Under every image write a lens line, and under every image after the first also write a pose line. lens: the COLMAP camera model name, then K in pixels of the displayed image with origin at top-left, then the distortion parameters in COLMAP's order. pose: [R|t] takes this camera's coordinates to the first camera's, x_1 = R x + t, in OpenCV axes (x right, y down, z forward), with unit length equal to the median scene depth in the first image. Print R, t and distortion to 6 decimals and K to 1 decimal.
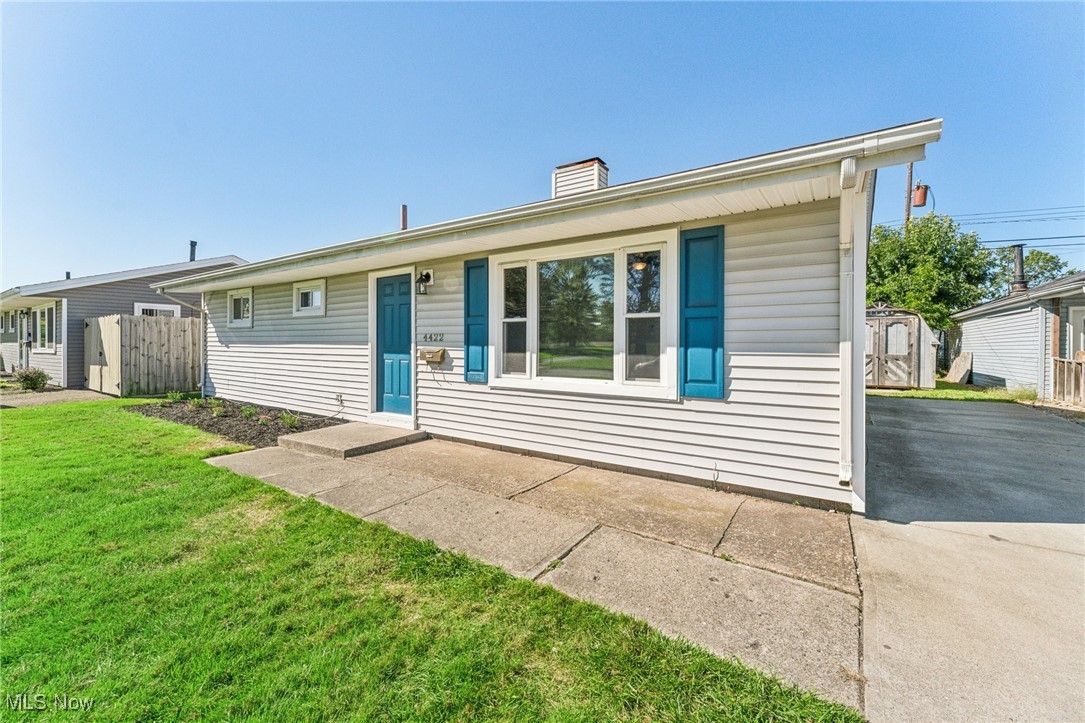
lens RADIAL K [[442.9, 0, 543.8], [0, 442.9, 355.4], [0, 0, 1]] dist [0.000663, 0.000057]
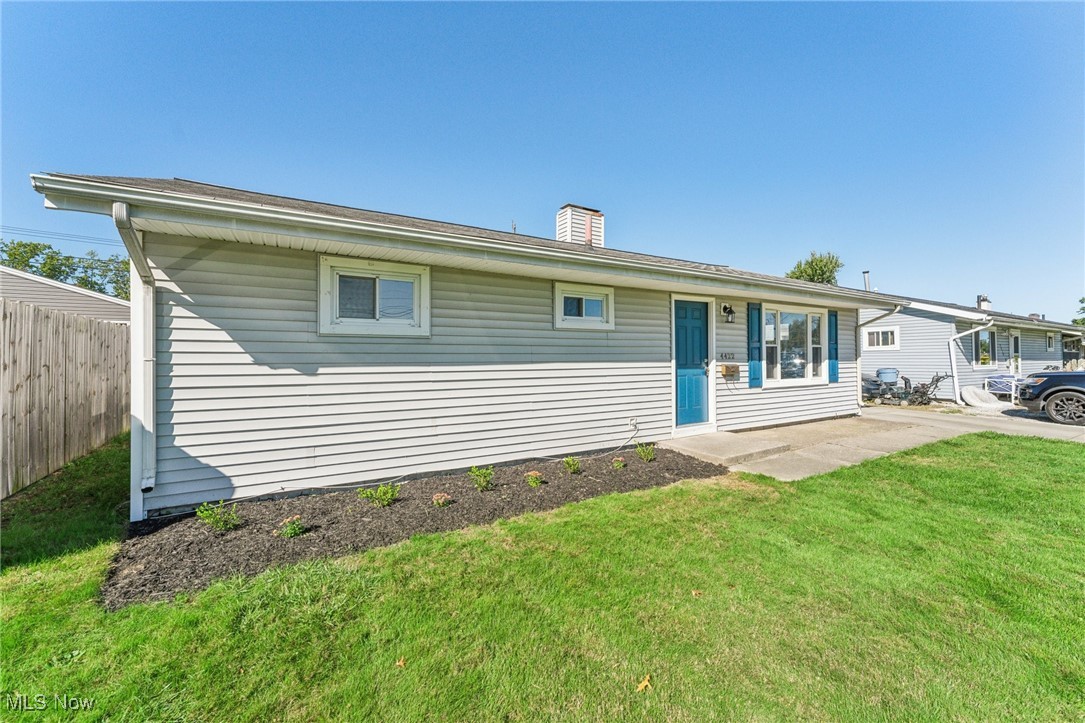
lens RADIAL K [[442.9, 0, 543.8], [0, 442.9, 355.4], [0, 0, 1]] dist [0.000663, 0.000057]
pose [[0.423583, -0.003159, 0.905852, -1.721656], [0.027898, 0.999565, -0.009560, -0.046919], [-0.905427, 0.029321, 0.423487, 0.980609]]
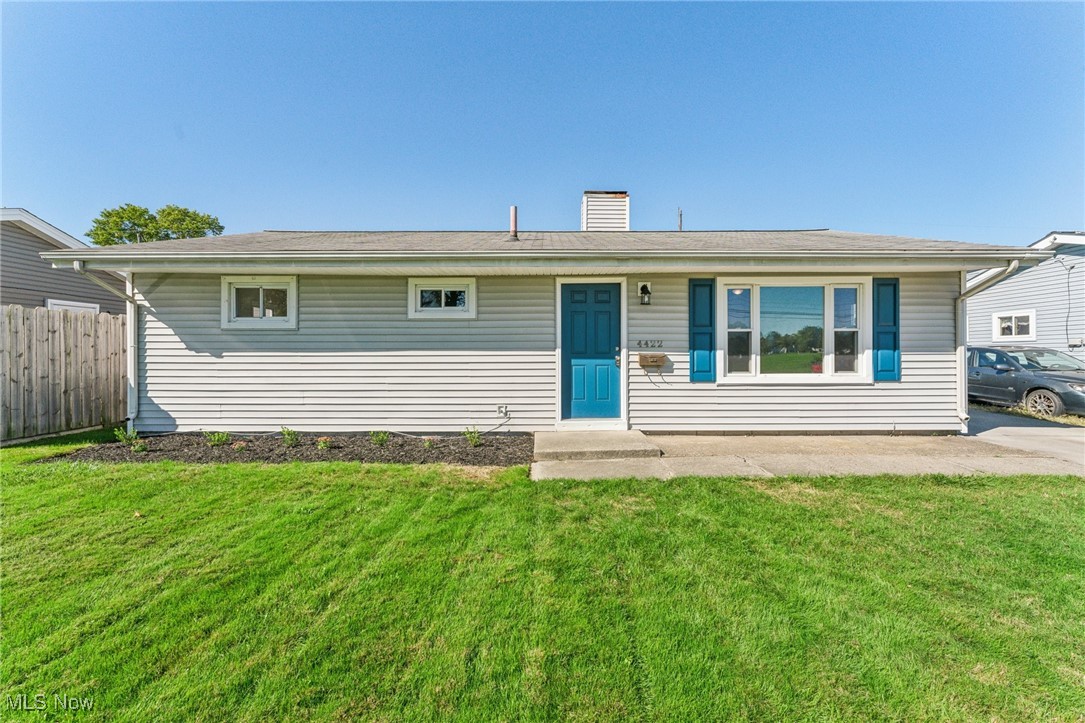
lens RADIAL K [[440.6, 0, 542.9], [0, 440.6, 365.0], [0, 0, 1]] dist [-0.000023, 0.000048]
pose [[0.828670, -0.018969, 0.559415, -1.136692], [0.020477, 0.999784, 0.003568, 0.003463], [-0.559362, 0.008498, 0.828880, 0.248077]]
